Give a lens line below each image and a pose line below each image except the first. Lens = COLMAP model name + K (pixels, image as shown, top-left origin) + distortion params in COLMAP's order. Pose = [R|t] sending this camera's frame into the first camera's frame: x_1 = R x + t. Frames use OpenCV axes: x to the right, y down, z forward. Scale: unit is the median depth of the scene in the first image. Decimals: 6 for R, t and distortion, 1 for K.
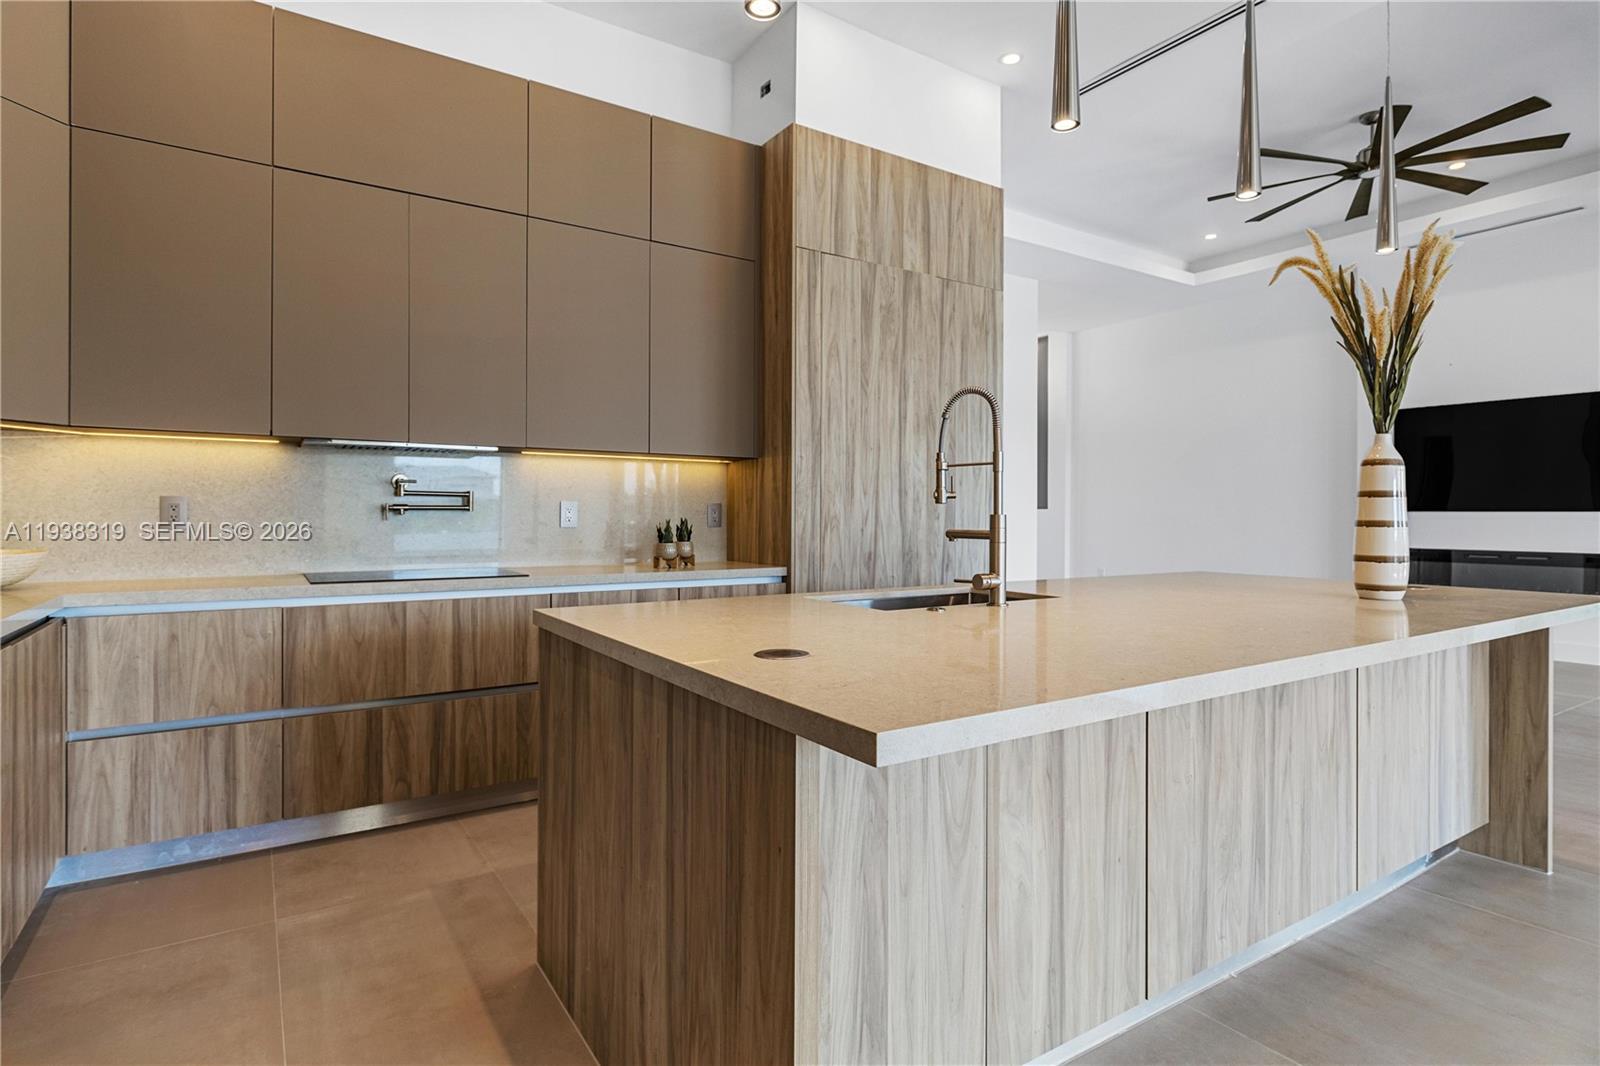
lens RADIAL K [[831.1, 0, 807.0], [0, 831.1, 523.0], [0, 0, 1]] dist [0.005630, -0.000357]
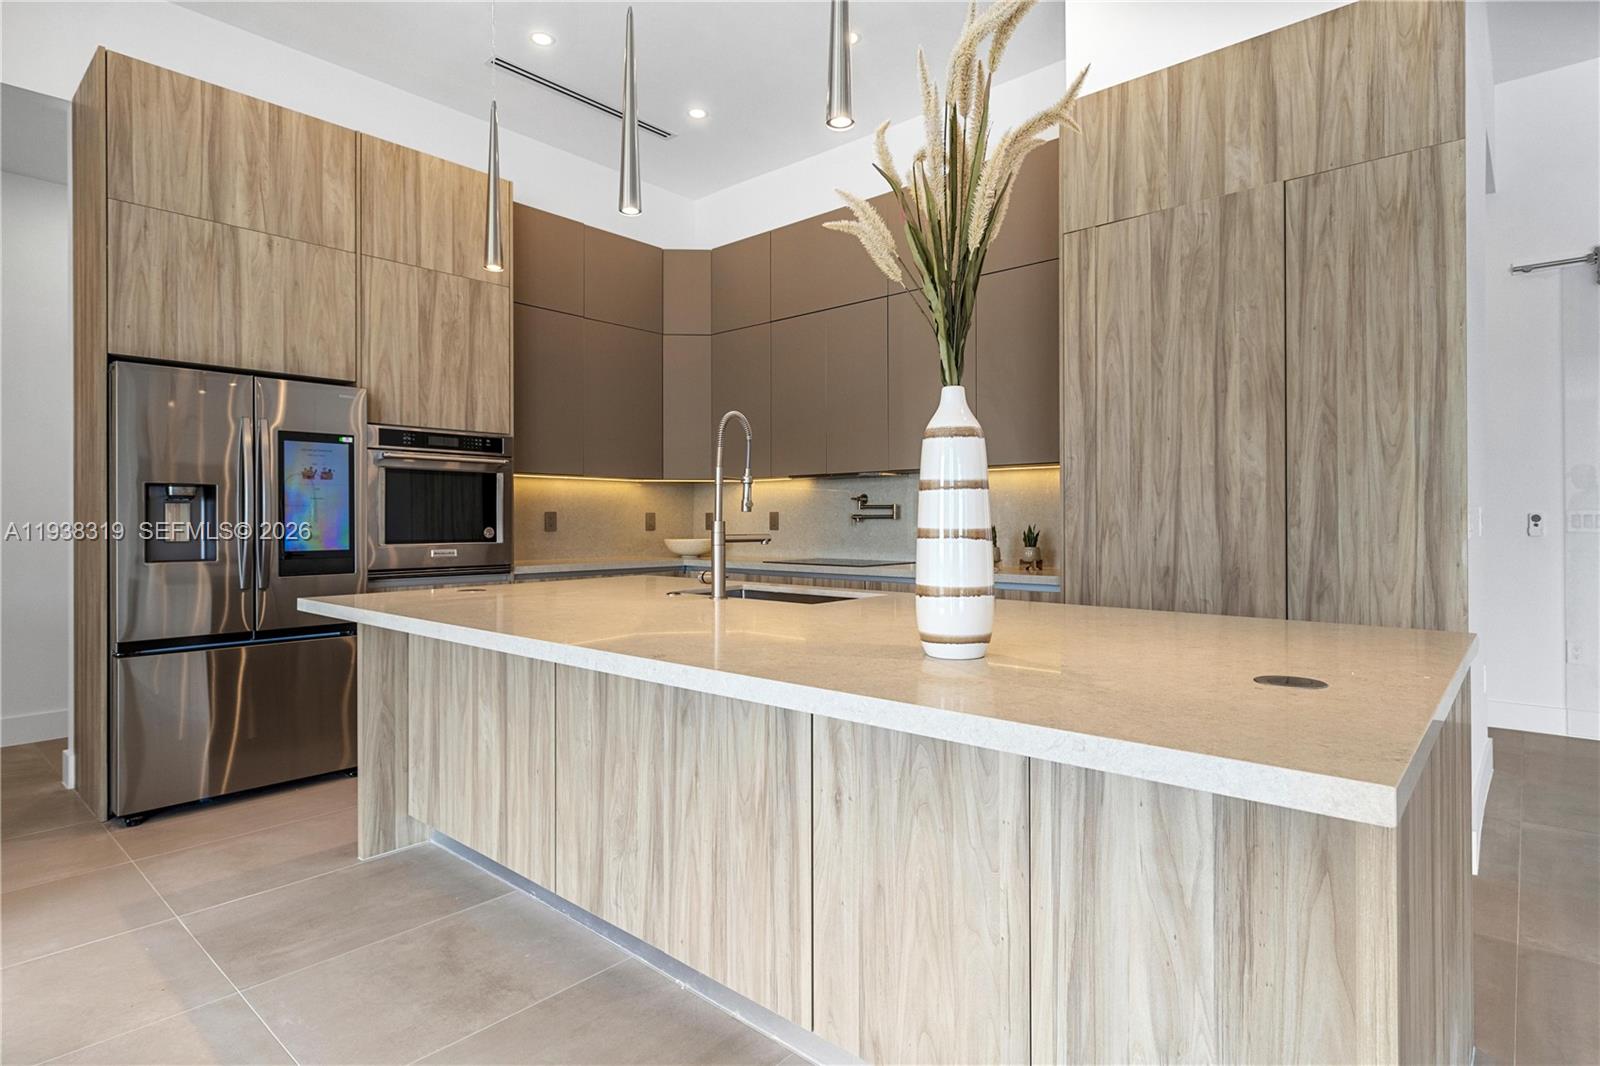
lens RADIAL K [[831.1, 0, 804.9], [0, 831.1, 525.6], [0, 0, 1]] dist [0.005630, -0.000357]
pose [[0.264340, 0.003588, -0.964423, 0.773230], [-0.006243, 0.999978, 0.002009, -0.004107], [0.964409, 0.005490, 0.264356, 0.450013]]
